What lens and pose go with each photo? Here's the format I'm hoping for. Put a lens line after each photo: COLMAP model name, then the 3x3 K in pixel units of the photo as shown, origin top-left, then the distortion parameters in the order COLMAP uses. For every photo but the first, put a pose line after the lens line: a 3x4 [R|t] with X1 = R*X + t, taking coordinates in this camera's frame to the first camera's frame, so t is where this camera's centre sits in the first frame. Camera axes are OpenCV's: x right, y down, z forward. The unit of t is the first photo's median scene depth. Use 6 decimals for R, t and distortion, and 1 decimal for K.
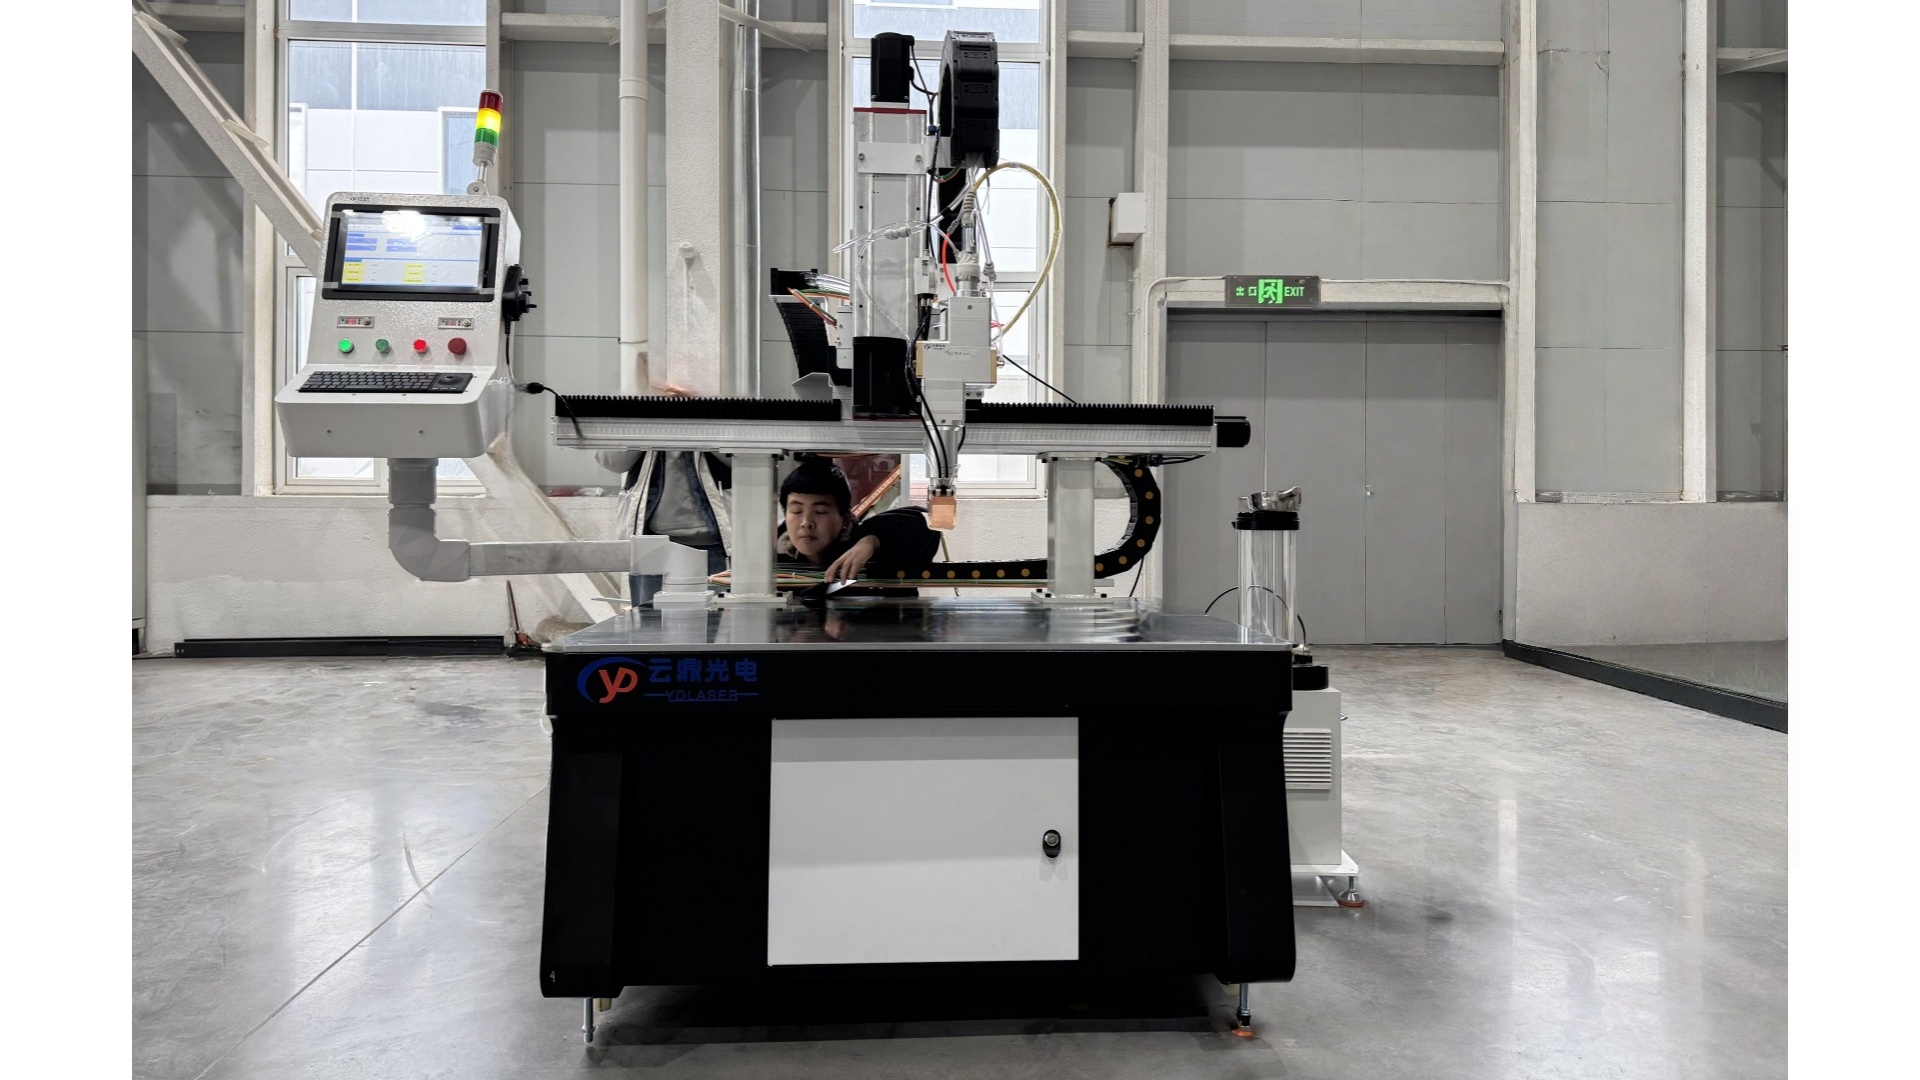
lens RADIAL K [[1349.3, 0, 959.1], [0, 1349.3, 533.6], [0, 0, 1]] dist [0.055891, -0.019198]
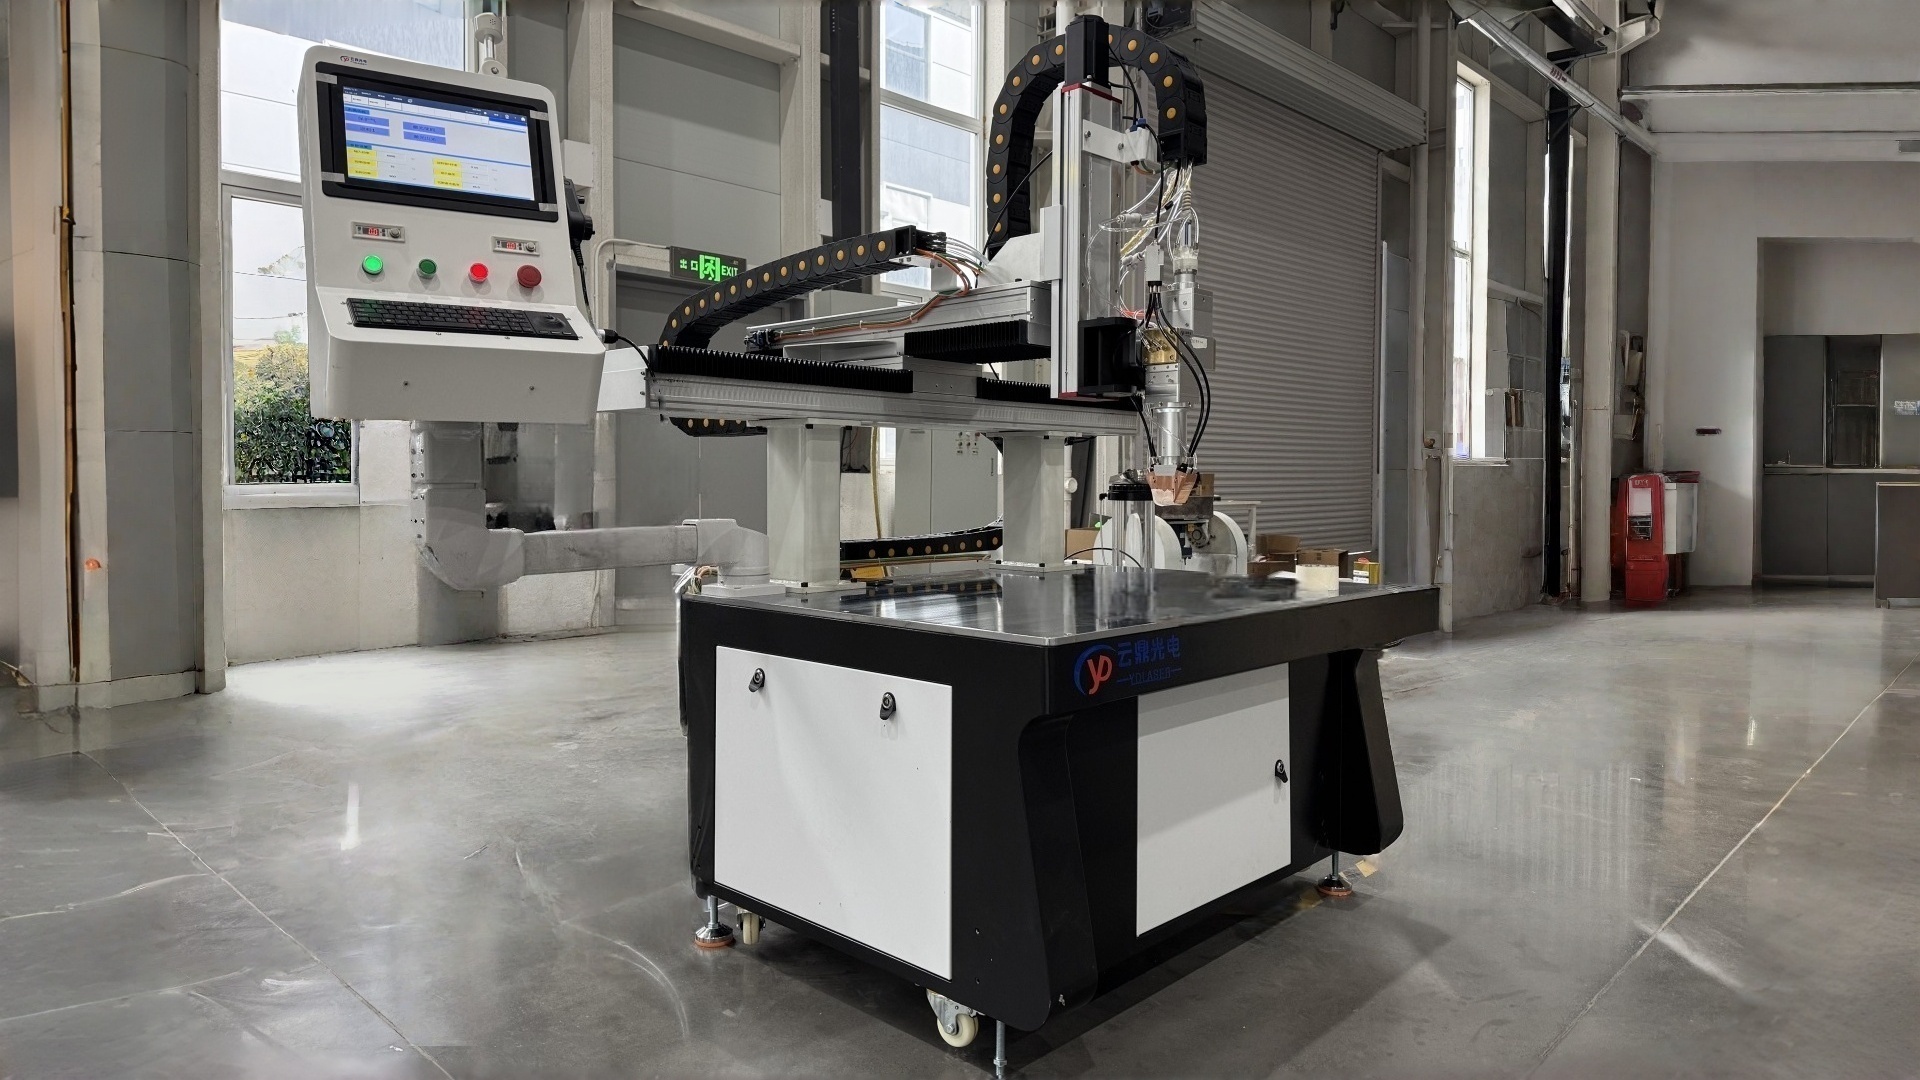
lens RADIAL K [[1349.3, 0, 967.1], [0, 1349.3, 540.1], [0, 0, 1]] dist [0.055891, -0.019198]
pose [[0.694668, -0.042326, 0.718085, -0.737400], [0.023202, 0.999066, 0.036443, -0.014380], [-0.718957, -0.008655, 0.695001, 0.300845]]
